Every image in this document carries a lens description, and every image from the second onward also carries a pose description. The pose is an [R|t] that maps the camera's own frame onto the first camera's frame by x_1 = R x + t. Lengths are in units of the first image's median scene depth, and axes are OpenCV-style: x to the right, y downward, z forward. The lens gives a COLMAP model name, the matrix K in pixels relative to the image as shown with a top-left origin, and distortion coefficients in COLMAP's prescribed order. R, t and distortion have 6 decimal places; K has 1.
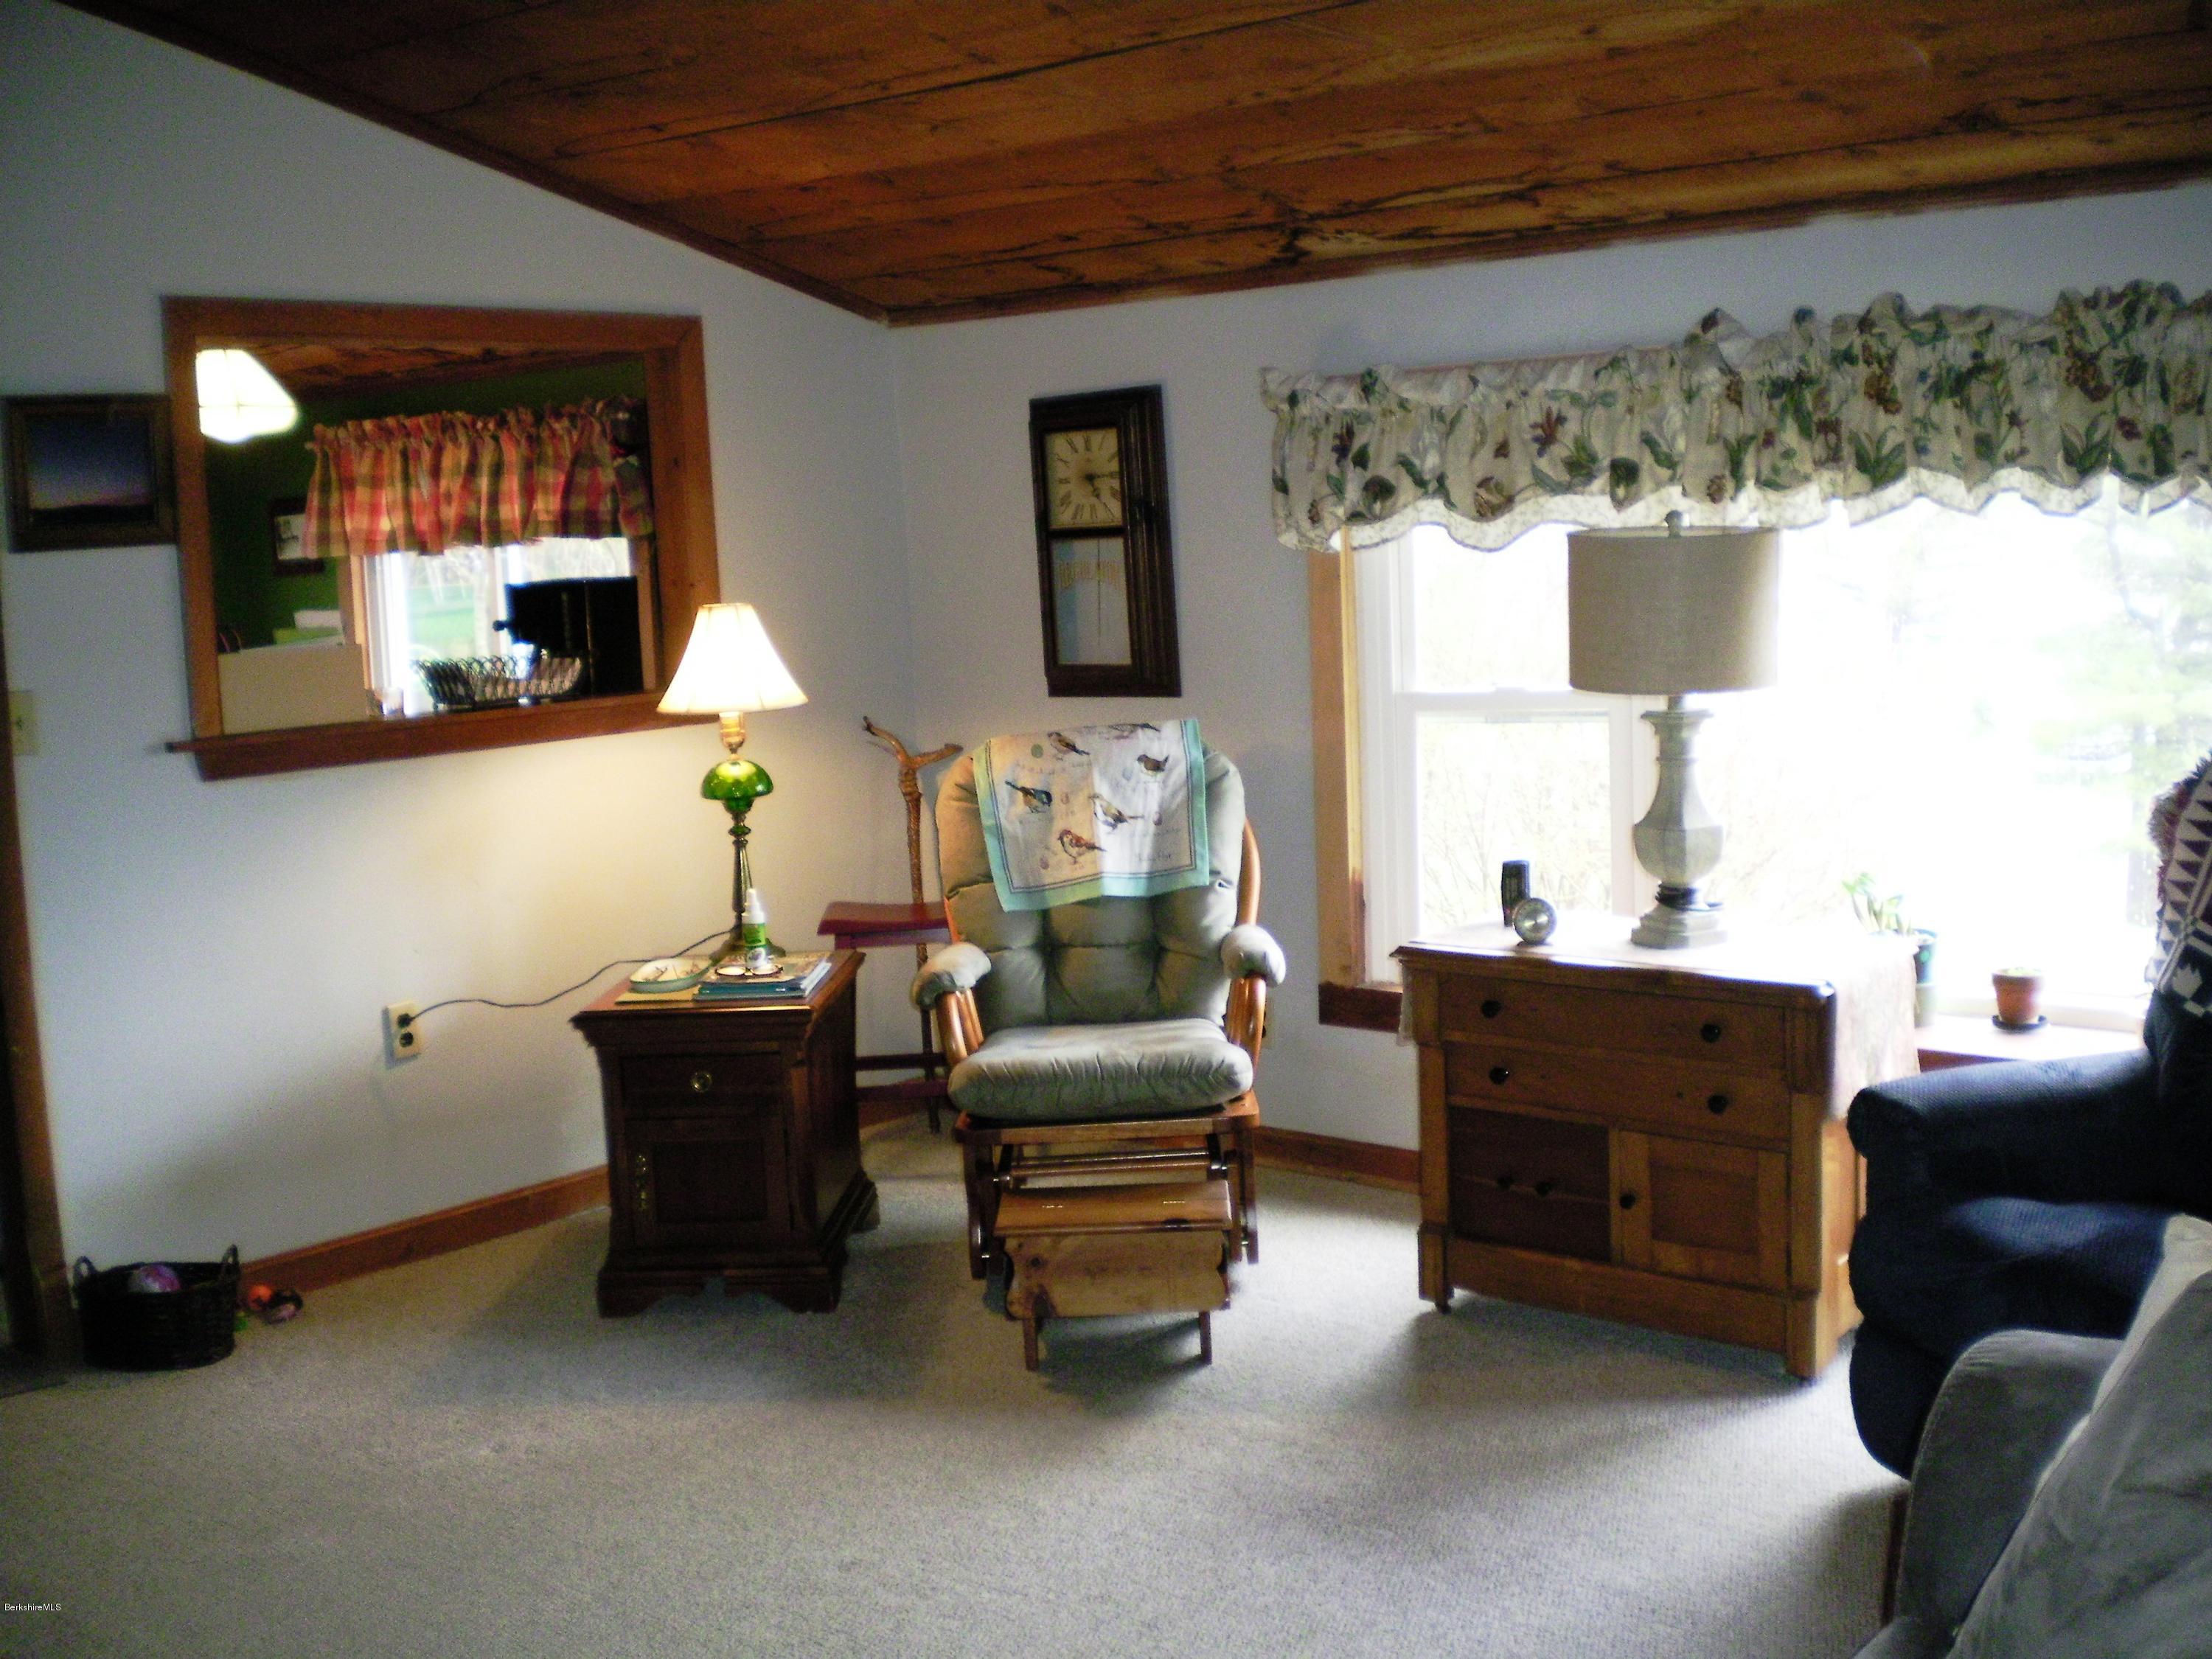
lens RADIAL K [[2410.1, 0, 1106.0], [0, 2410.1, 829.5], [0, 0, 1]] dist [-0.024071, -0.249823]
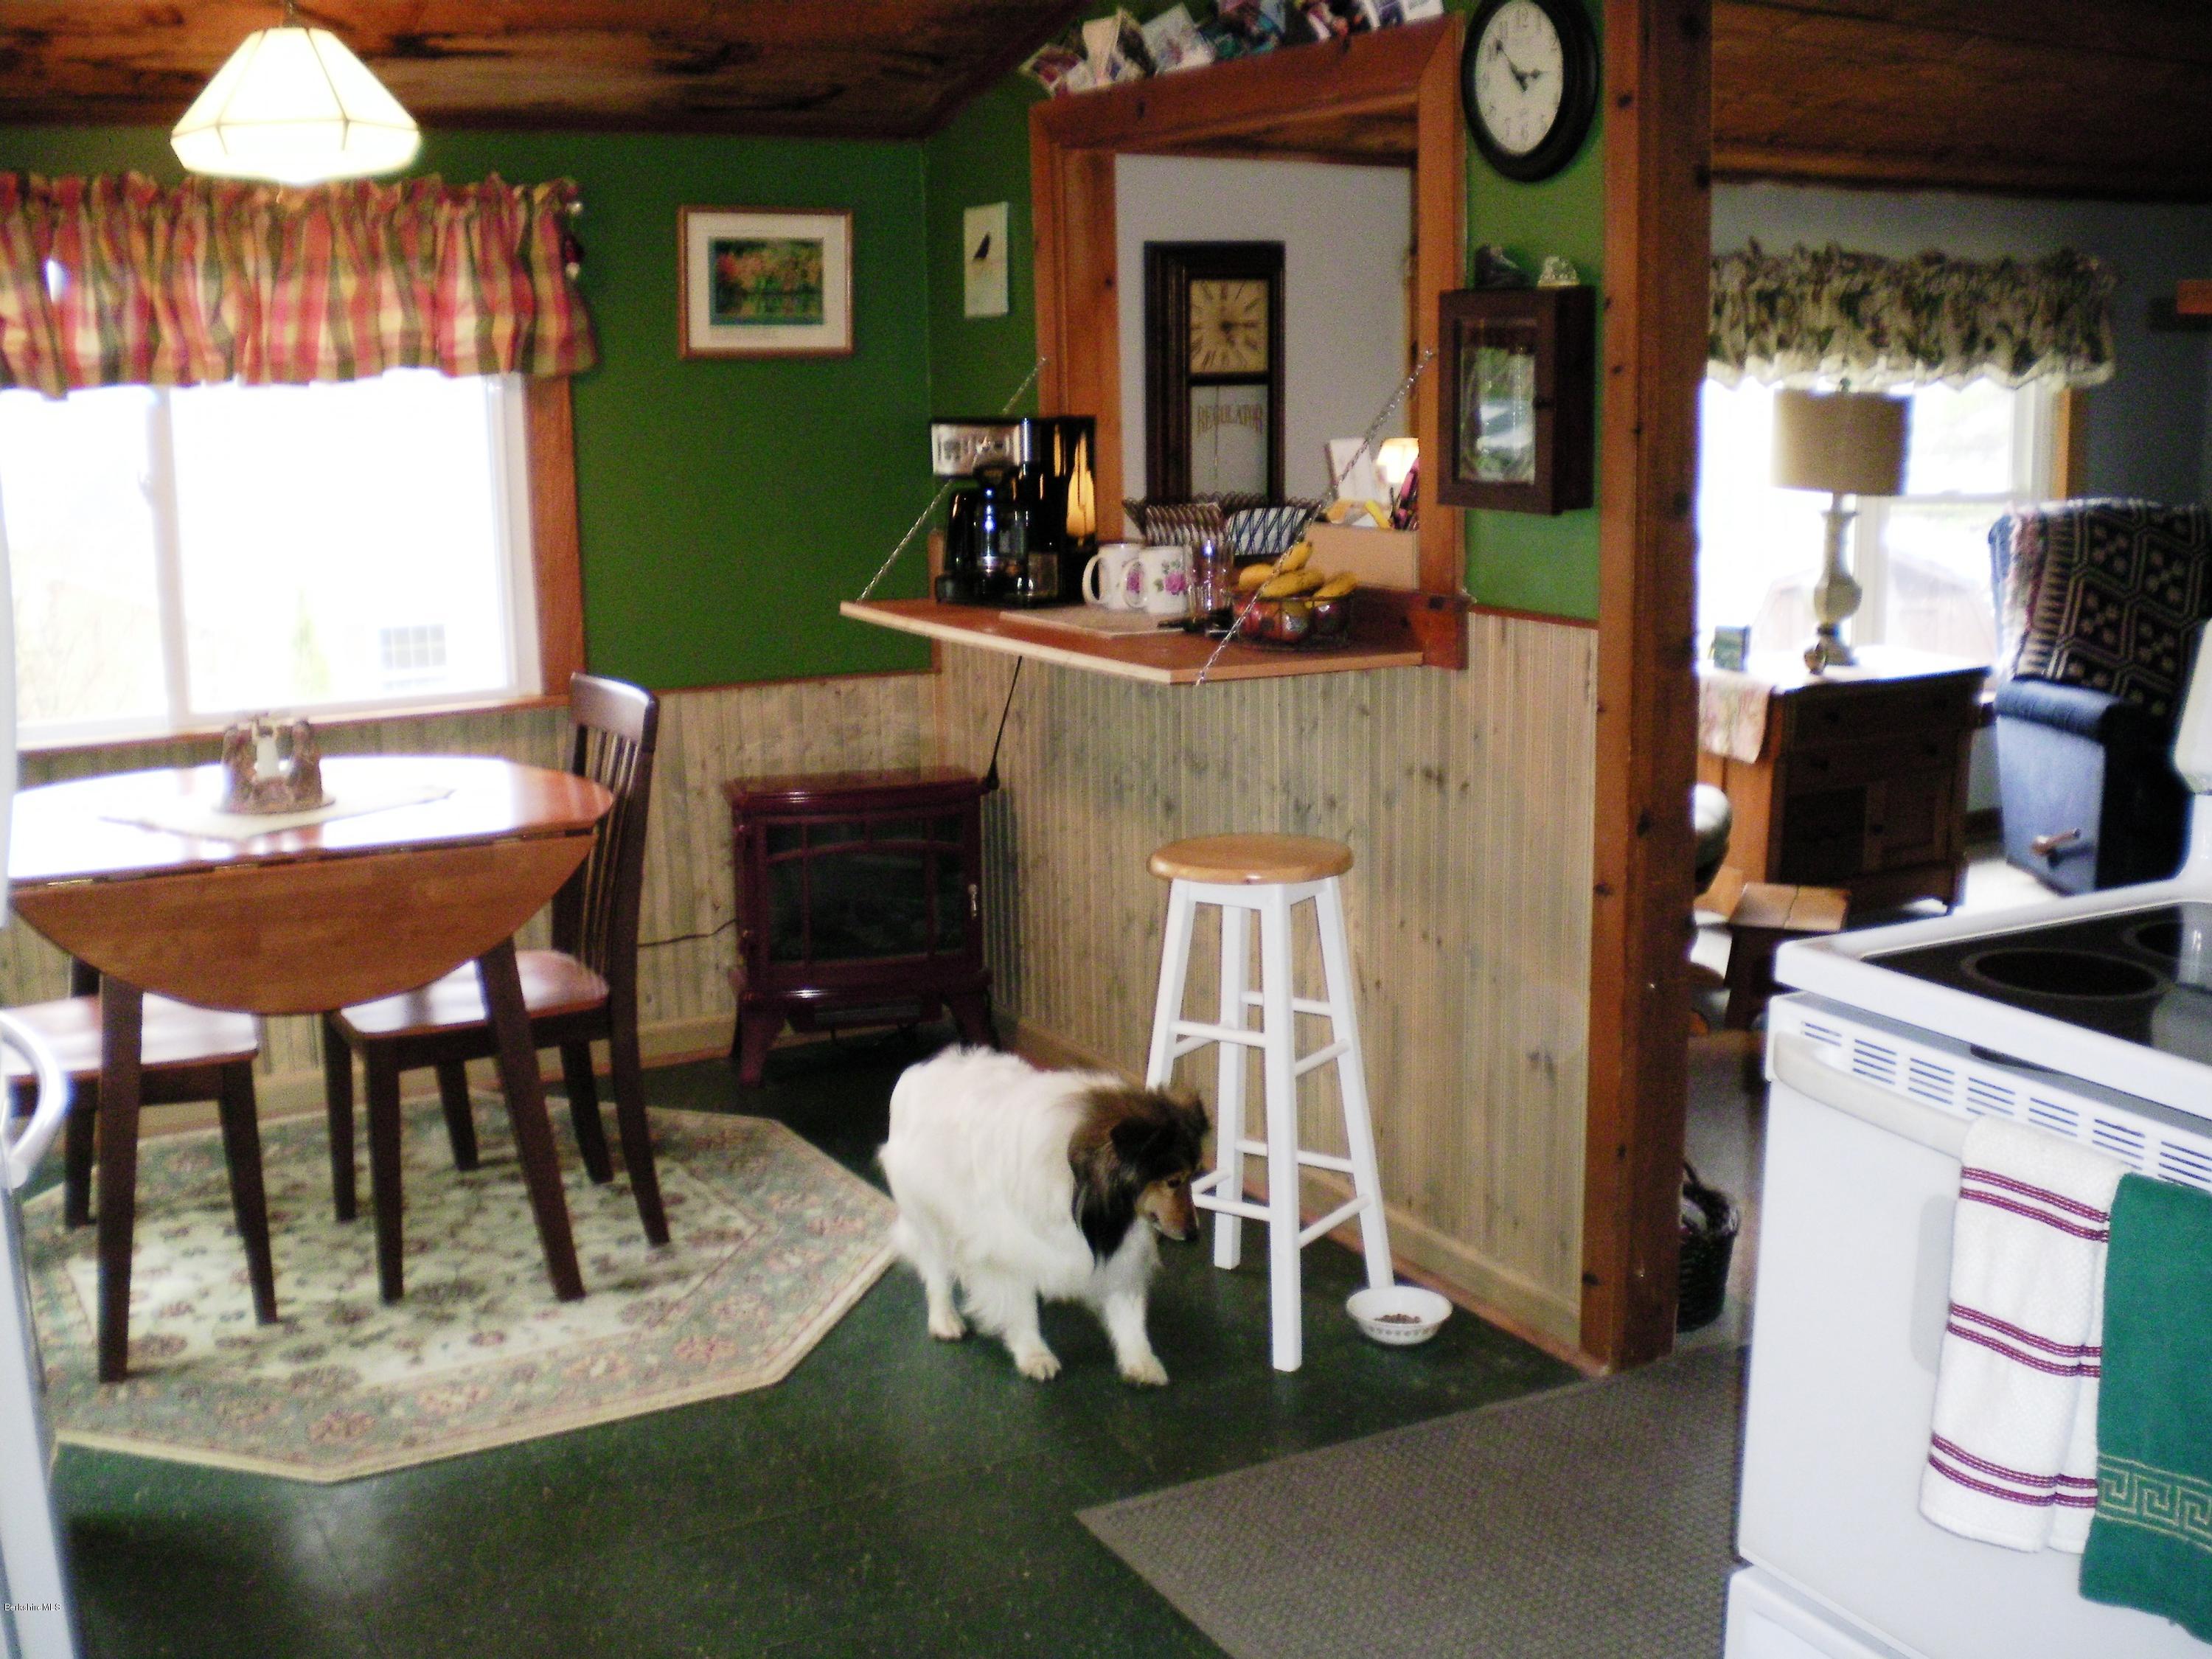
lens RADIAL K [[2410.1, 0, 1106.0], [0, 2410.1, 829.5], [0, 0, 1]] dist [-0.024071, -0.249823]
pose [[0.321543, -0.143917, 0.935894, -1.337680], [0.113975, 0.987079, 0.112630, -0.071007], [-0.940011, 0.070453, 0.333791, 0.933681]]
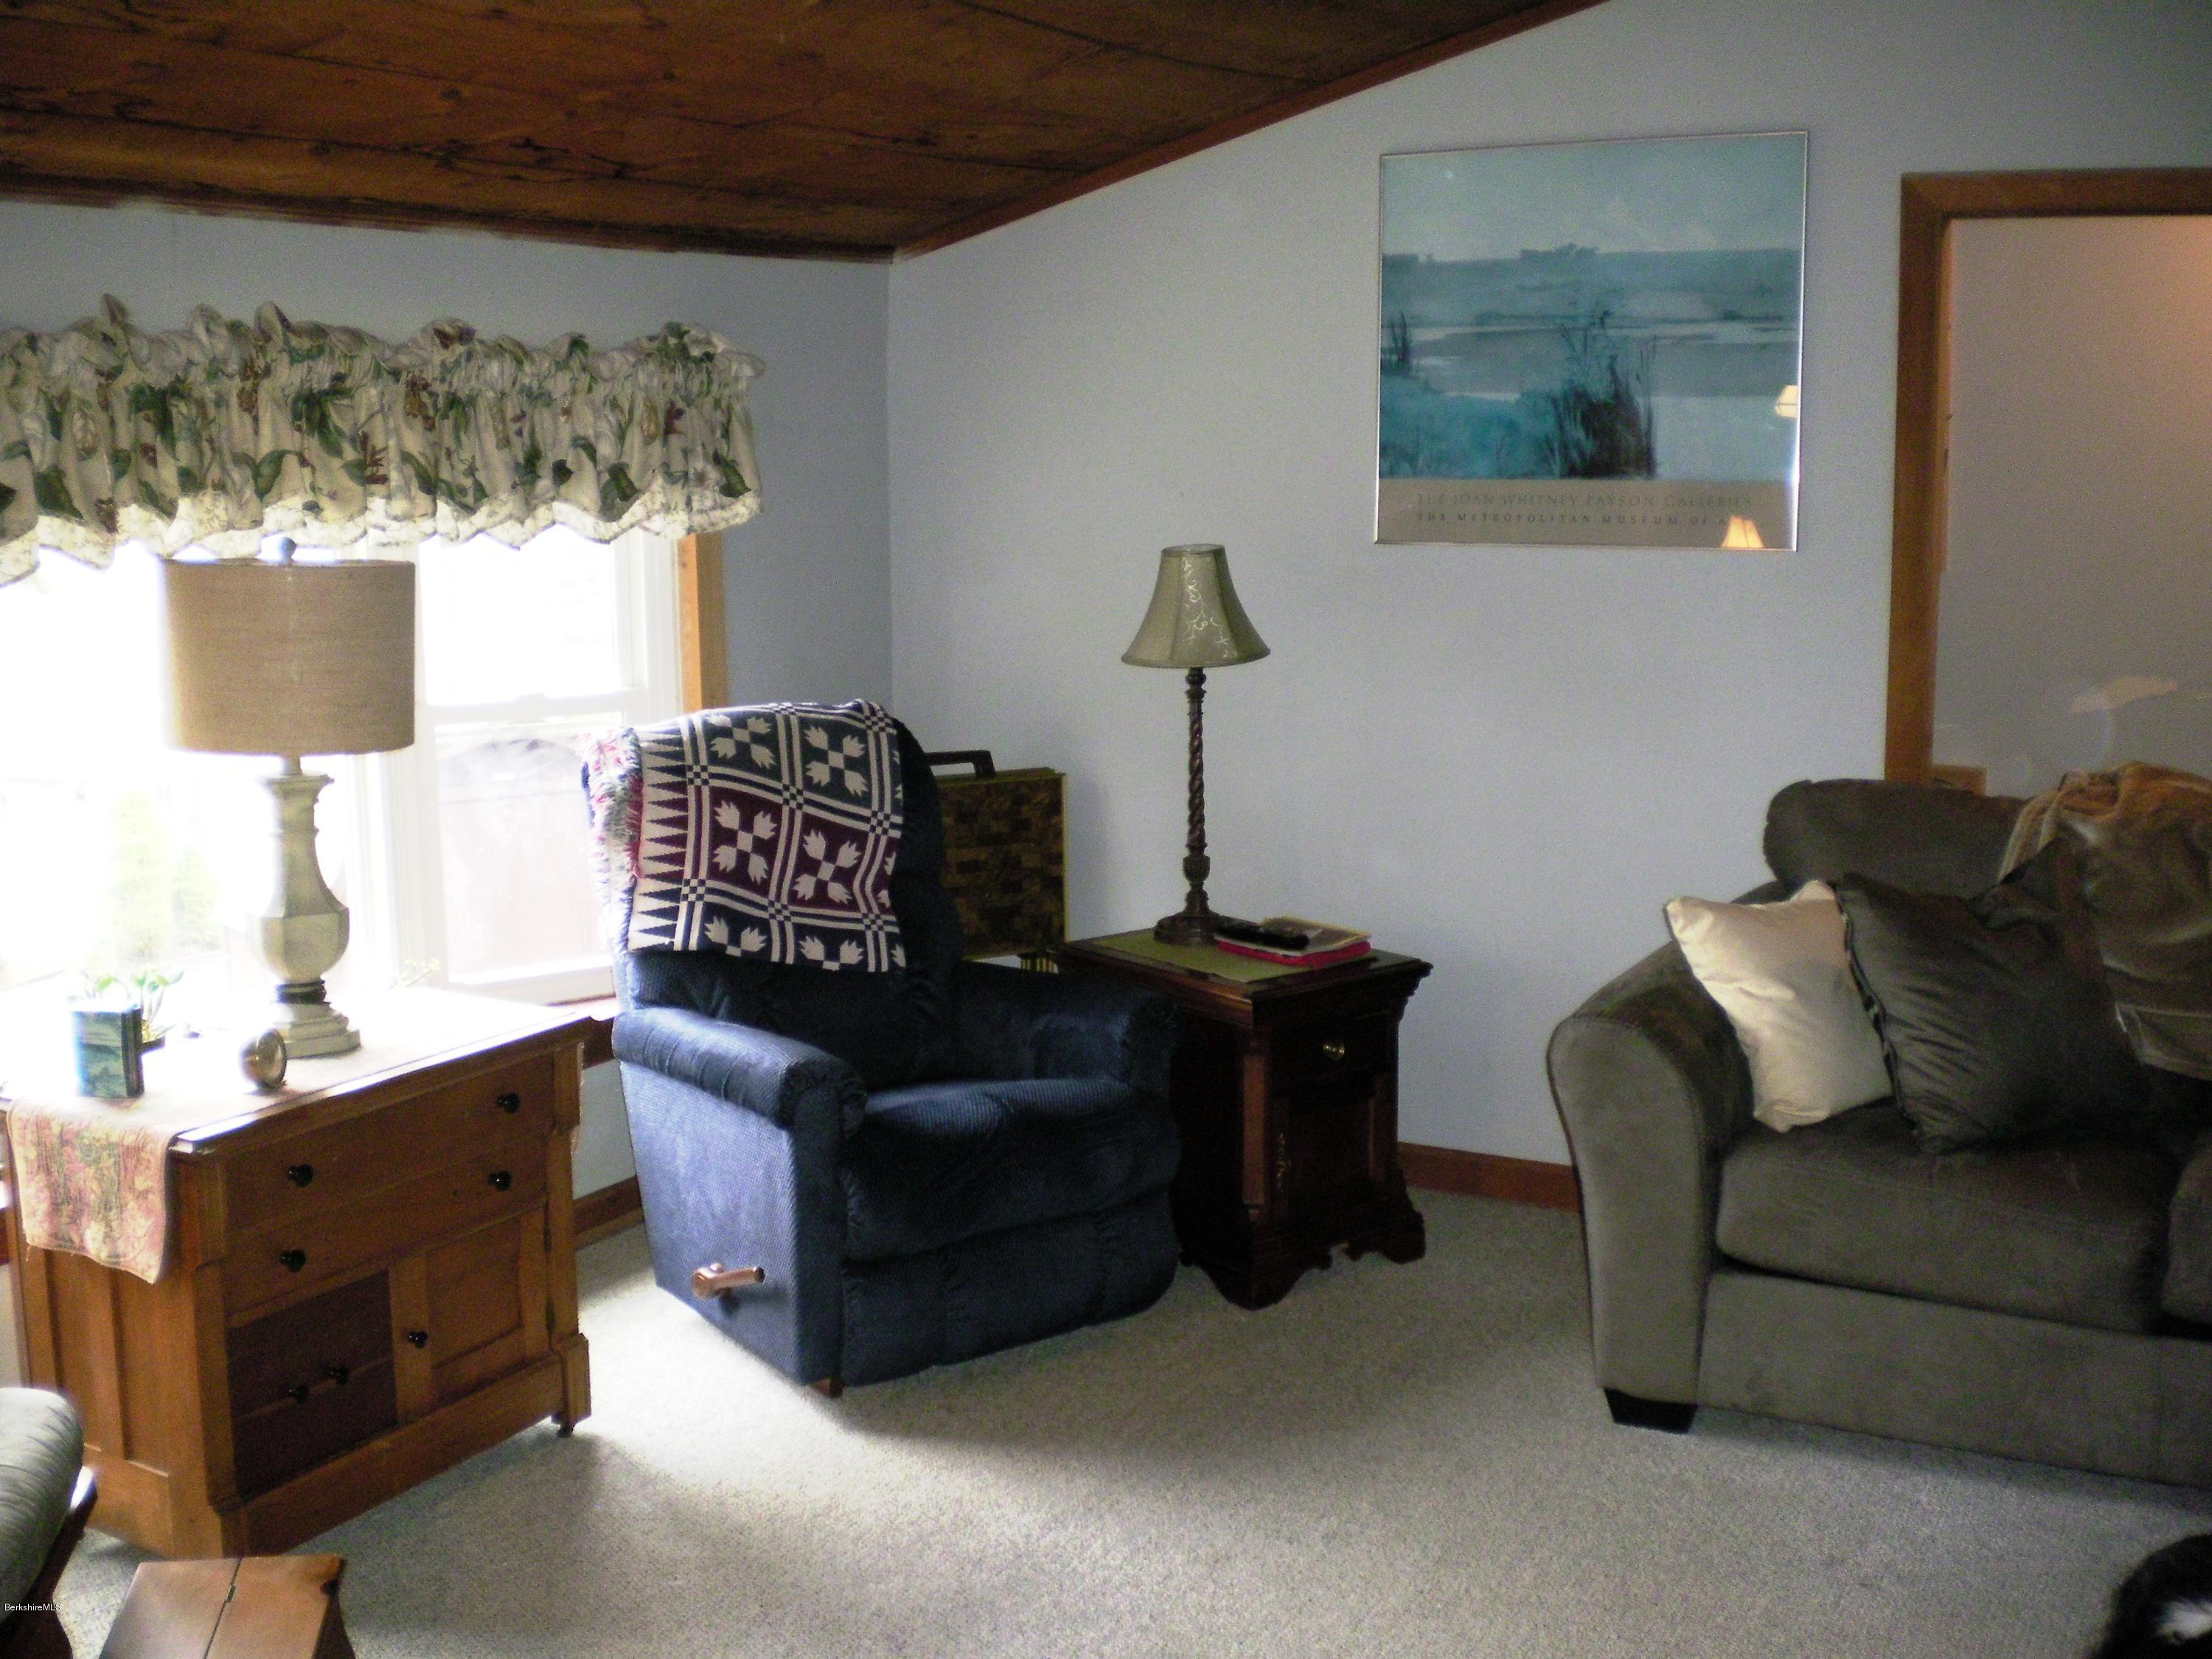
lens RADIAL K [[2410.1, 0, 1106.0], [0, 2410.1, 829.5], [0, 0, 1]] dist [-0.024071, -0.249823]
pose [[-0.199261, -0.108713, 0.973898, -0.633223], [0.136101, 0.981126, 0.137366, -0.106260], [-0.970449, 0.159920, -0.180704, 0.869018]]
